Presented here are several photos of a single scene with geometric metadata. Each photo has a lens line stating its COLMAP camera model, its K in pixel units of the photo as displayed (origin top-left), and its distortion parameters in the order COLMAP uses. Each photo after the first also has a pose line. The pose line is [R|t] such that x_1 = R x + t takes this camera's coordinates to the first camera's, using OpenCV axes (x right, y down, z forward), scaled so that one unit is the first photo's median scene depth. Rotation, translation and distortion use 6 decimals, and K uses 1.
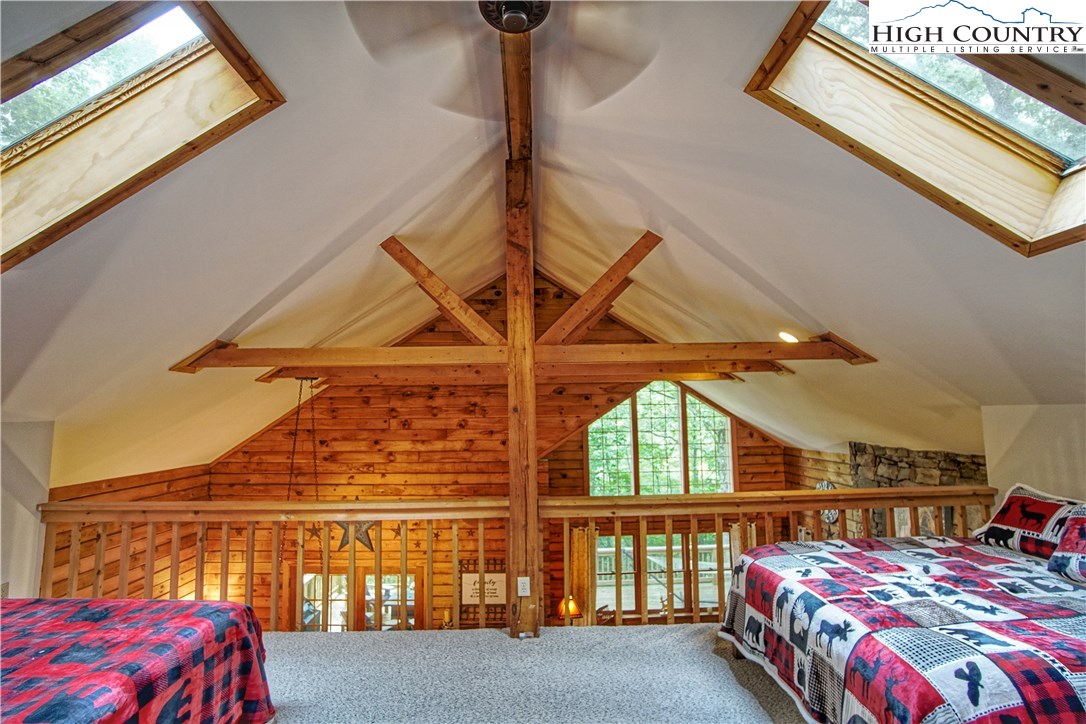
lens RADIAL K [[477.0, 0, 543.1], [0, 477.0, 358.7], [0, 0, 1]] dist [-0.060961, 0.021837]
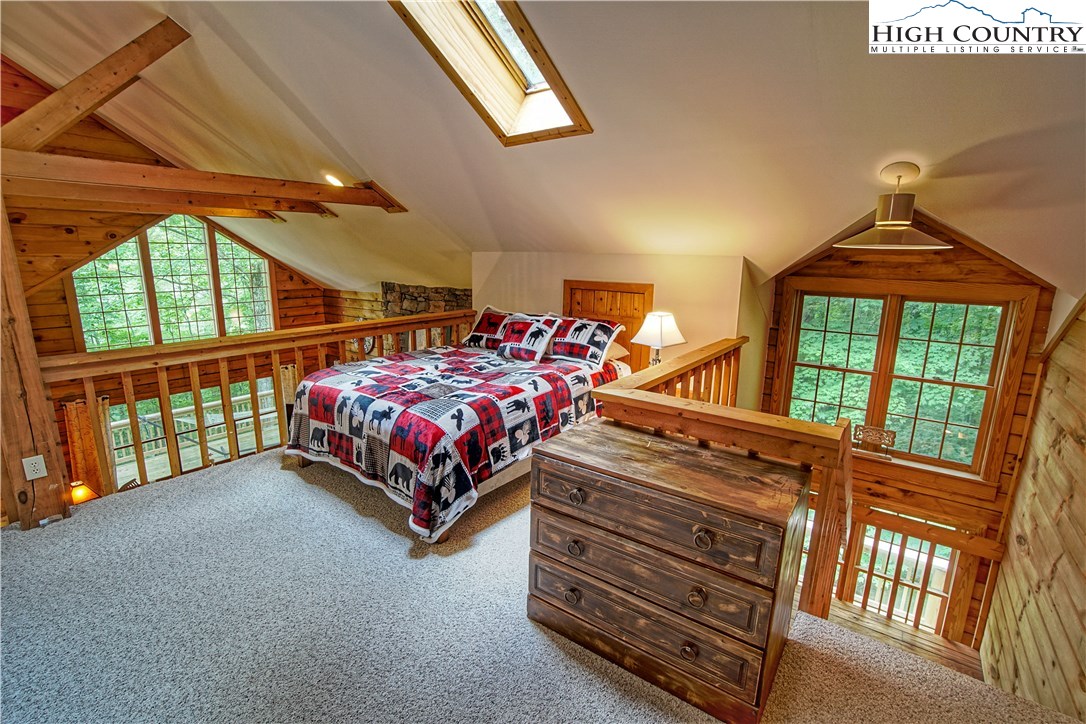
lens RADIAL K [[477.0, 0, 543.1], [0, 477.0, 358.7], [0, 0, 1]] dist [-0.060961, 0.021837]
pose [[0.616940, -0.149883, 0.772606, -0.079227], [-0.108096, 0.956256, 0.271827, -0.000968], [-0.779551, -0.251216, 0.573751, -0.079642]]
